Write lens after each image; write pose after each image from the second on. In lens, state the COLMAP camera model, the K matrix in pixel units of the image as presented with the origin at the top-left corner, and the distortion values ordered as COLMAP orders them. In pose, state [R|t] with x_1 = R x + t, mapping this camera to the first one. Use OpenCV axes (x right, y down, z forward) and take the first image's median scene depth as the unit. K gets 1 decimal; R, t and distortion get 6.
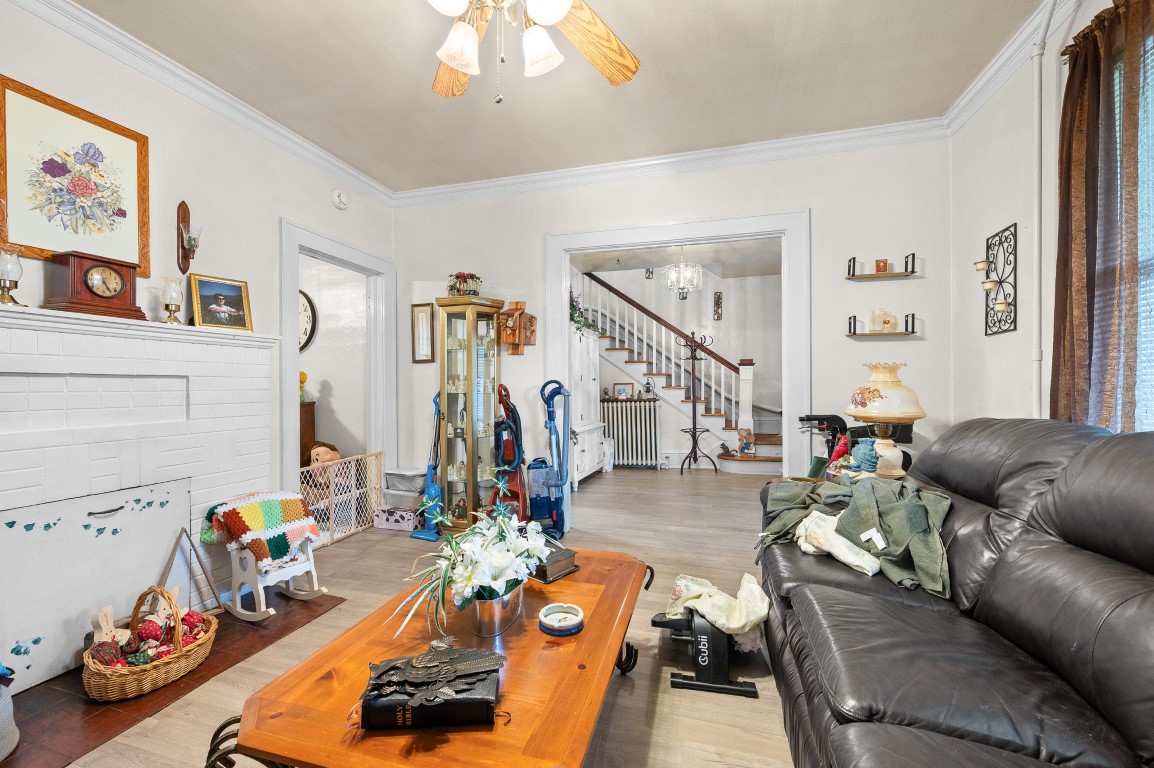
lens RADIAL K [[460.3, 0, 588.9], [0, 460.3, 382.6], [0, 0, 1]] dist [-0.003861, 0.001698]
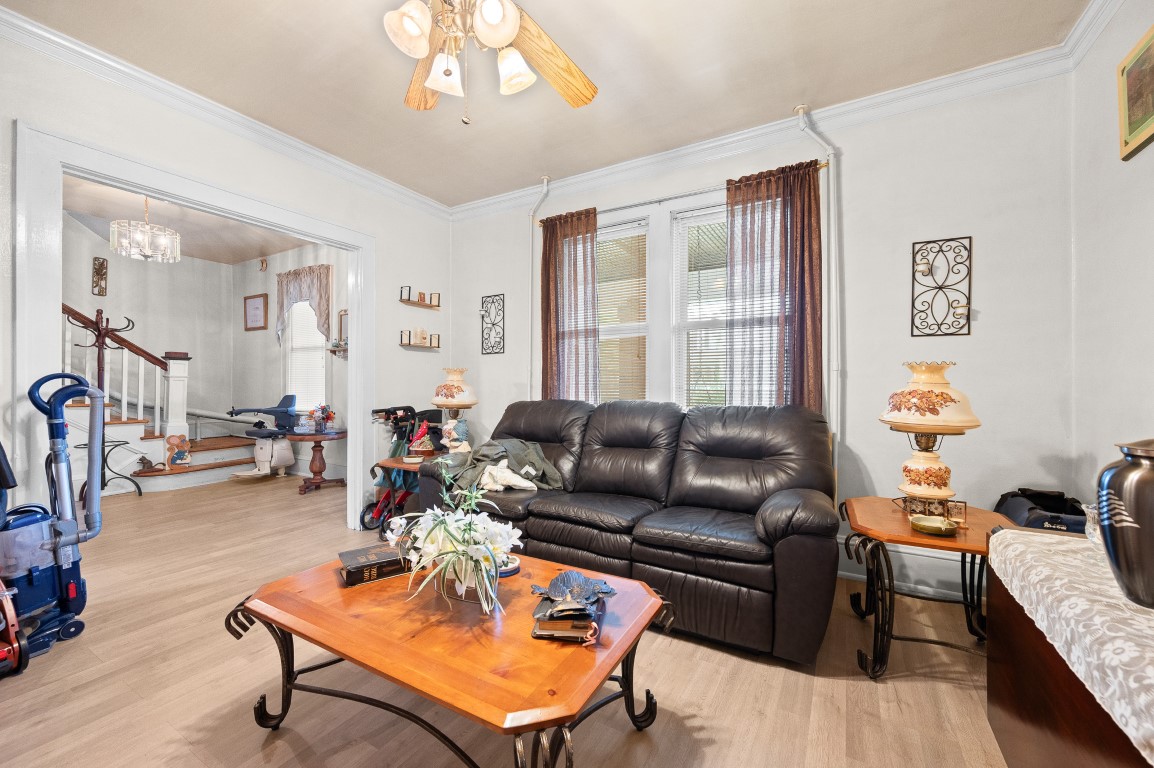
lens RADIAL K [[460.3, 0, 552.8], [0, 460.3, 380.0], [0, 0, 1]] dist [-0.003861, 0.001698]
pose [[0.272530, 0.011003, 0.962084, -0.563848], [-0.006835, 0.999932, -0.009500, 0.005766], [-0.962123, -0.003987, 0.272586, 0.235185]]
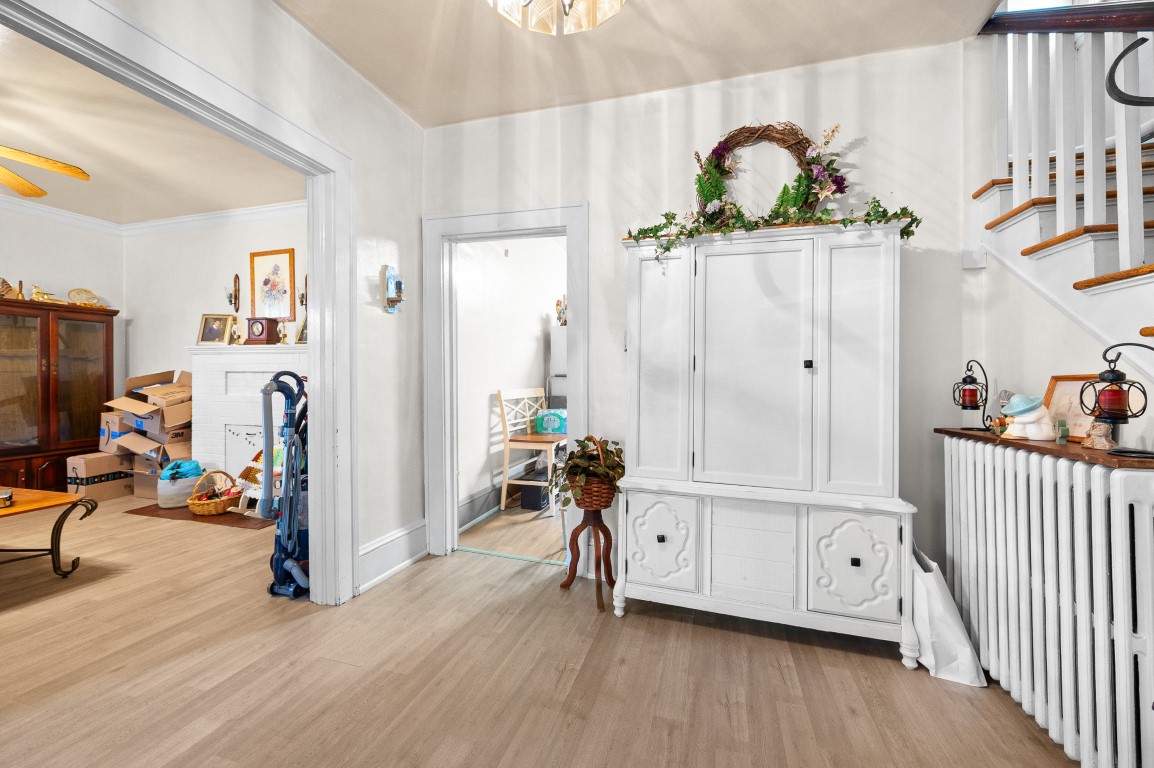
lens RADIAL K [[460.3, 0, 556.9], [0, 460.3, 381.9], [0, 0, 1]] dist [-0.003861, 0.001698]
pose [[-0.031122, 0.004856, -0.999504, 0.707660], [0.004659, 0.999978, 0.004713, 0.017606], [0.999505, -0.004510, -0.031144, 1.639818]]
